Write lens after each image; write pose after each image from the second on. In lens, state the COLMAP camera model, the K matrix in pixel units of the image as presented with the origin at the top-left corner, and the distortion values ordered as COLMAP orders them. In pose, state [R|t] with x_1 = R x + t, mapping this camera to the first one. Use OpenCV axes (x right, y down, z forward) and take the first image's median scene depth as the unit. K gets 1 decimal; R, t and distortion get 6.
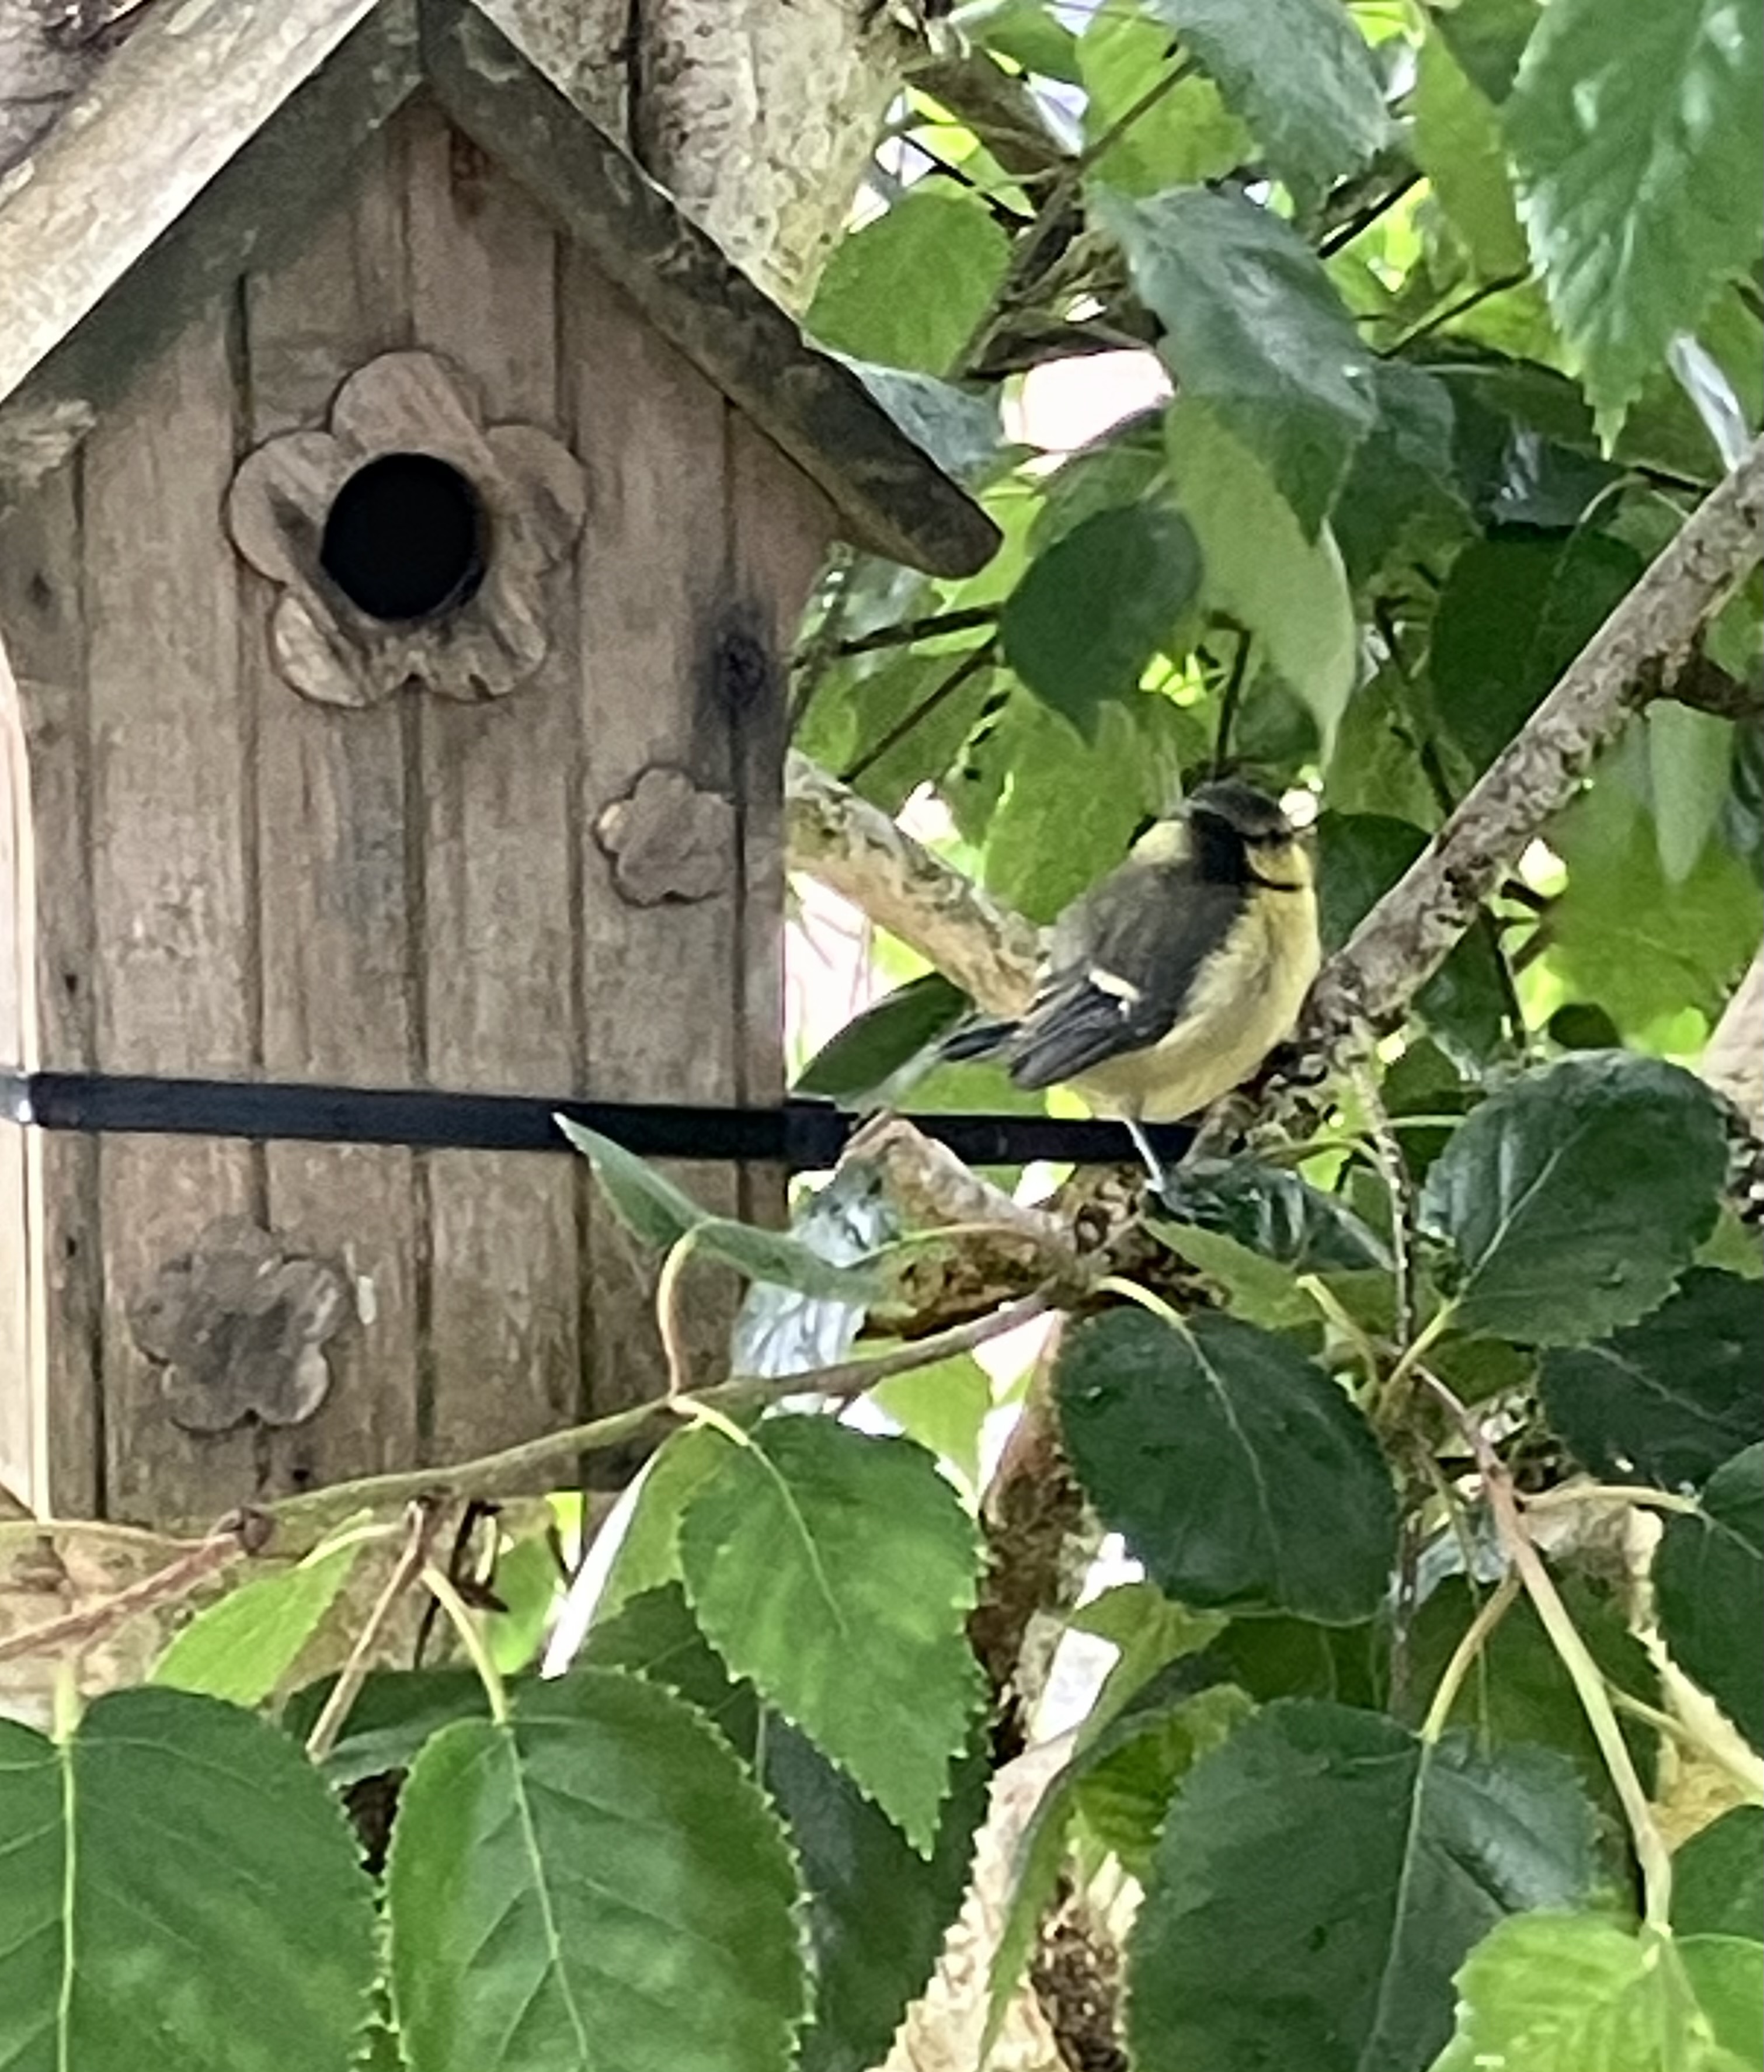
lens RADIAL K [[9619.9, 0, 990.0], [0, 9619.9, 985.1], [0, 0, 1]] dist [0.513781, 0.000000]
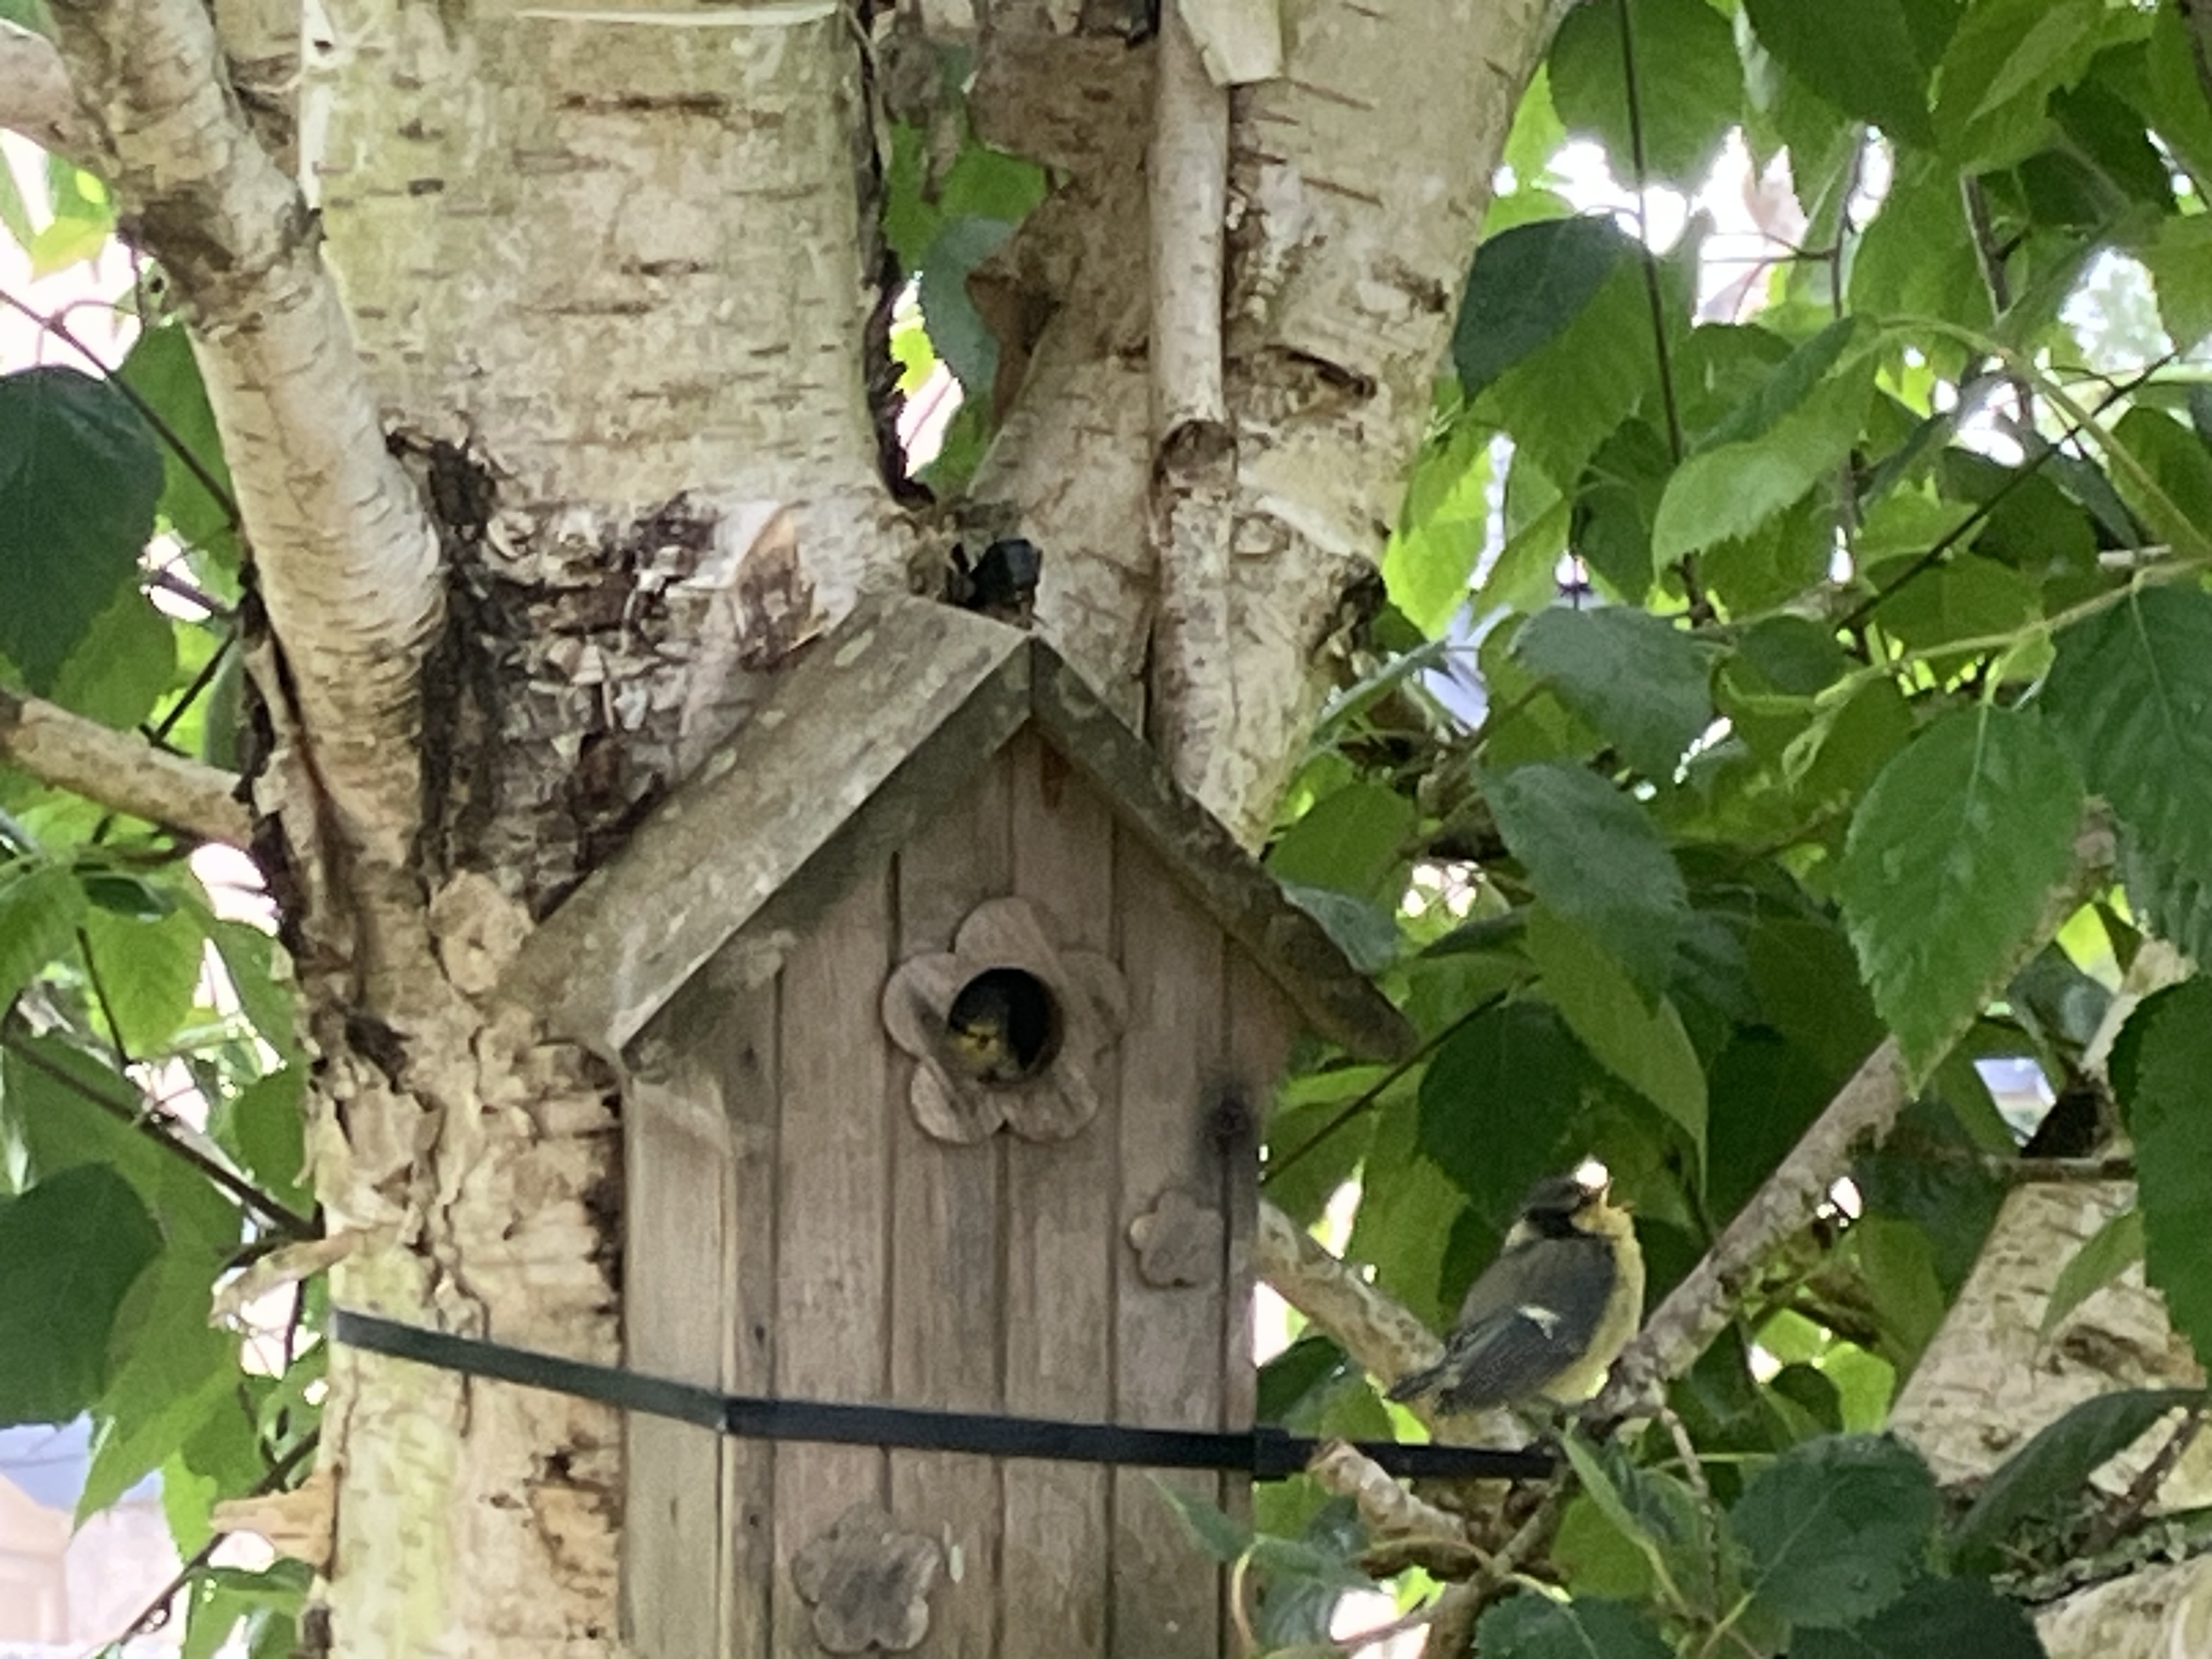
lens RADIAL K [[8792.0, 0, 1268.5], [0, 8792.0, 784.2], [0, 0, 1]] dist [0.332906, 0.000000]
pose [[0.999615, 0.025250, 0.011536, -0.036817], [-0.024540, 0.998015, -0.057992, -0.007589], [-0.012977, 0.057686, 0.998250, -0.300182]]
